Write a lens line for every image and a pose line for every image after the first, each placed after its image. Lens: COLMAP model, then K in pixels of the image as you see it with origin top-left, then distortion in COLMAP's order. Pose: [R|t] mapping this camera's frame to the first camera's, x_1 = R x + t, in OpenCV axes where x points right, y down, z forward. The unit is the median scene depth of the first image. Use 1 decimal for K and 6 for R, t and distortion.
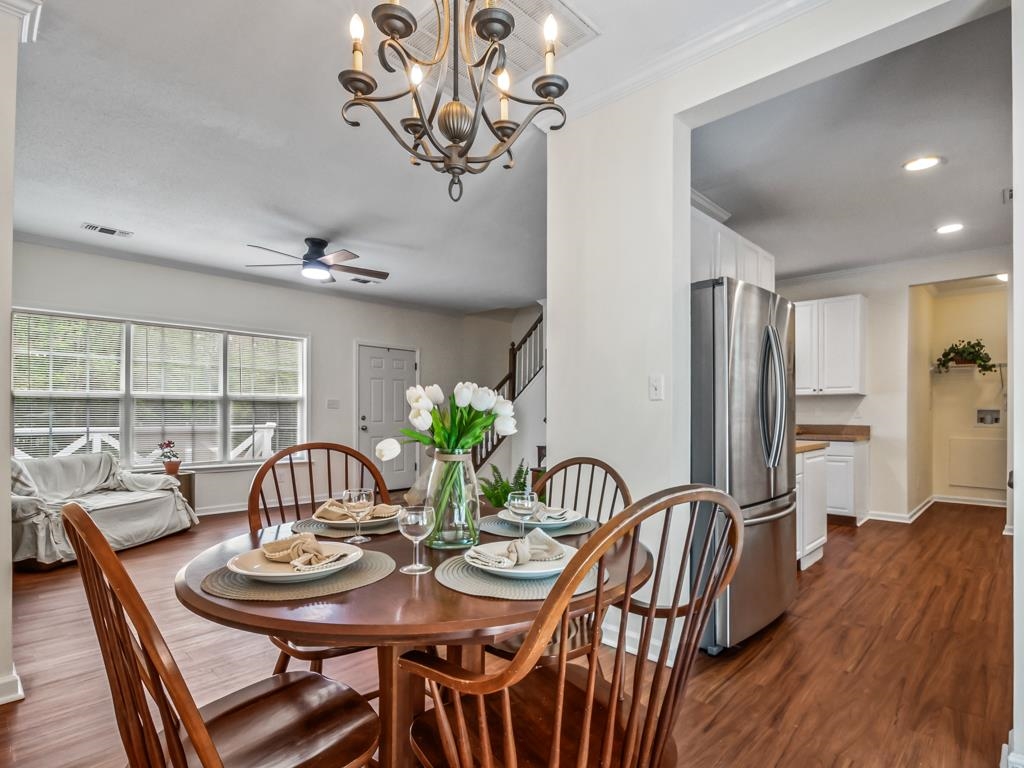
lens RADIAL K [[551.9, 0, 511.6], [0, 551.9, 401.8], [0, 0, 1]] dist [-0.005901, -0.003440]
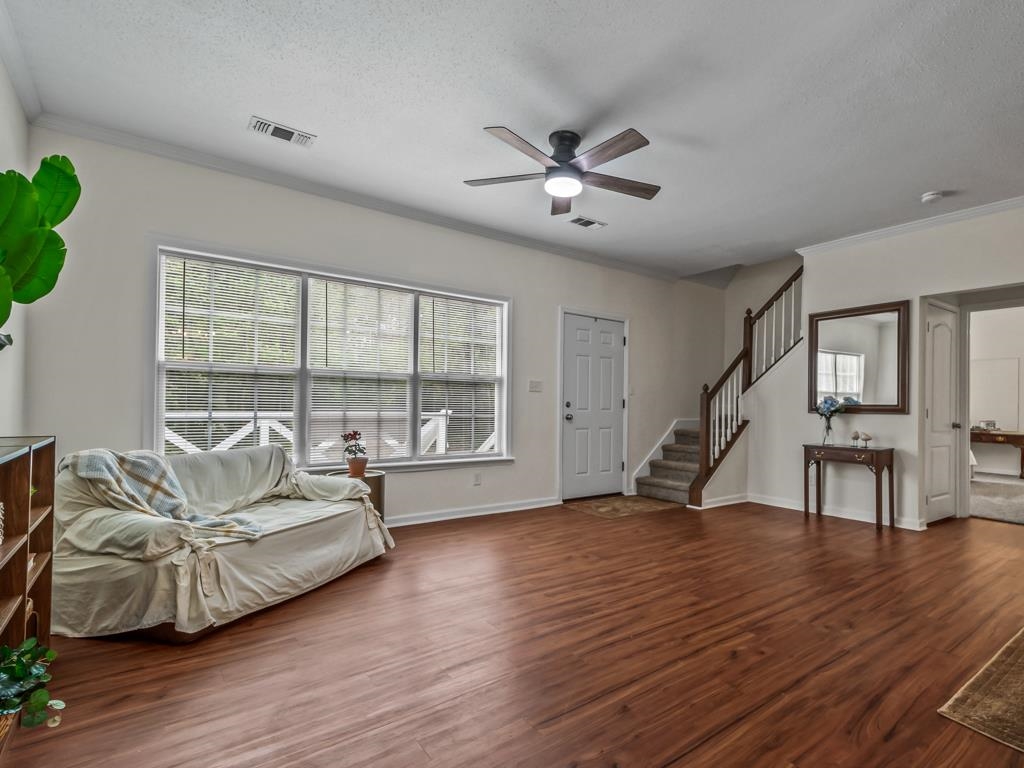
lens RADIAL K [[507.2, 0, 521.4], [0, 507.2, 389.4], [0, 0, 1]] dist [0.023108, -0.000332]
pose [[0.984589, 0.003745, -0.174845, -0.289914], [-0.005649, 0.999930, -0.010391, 0.021745], [0.174794, 0.011219, 0.984541, 0.373948]]
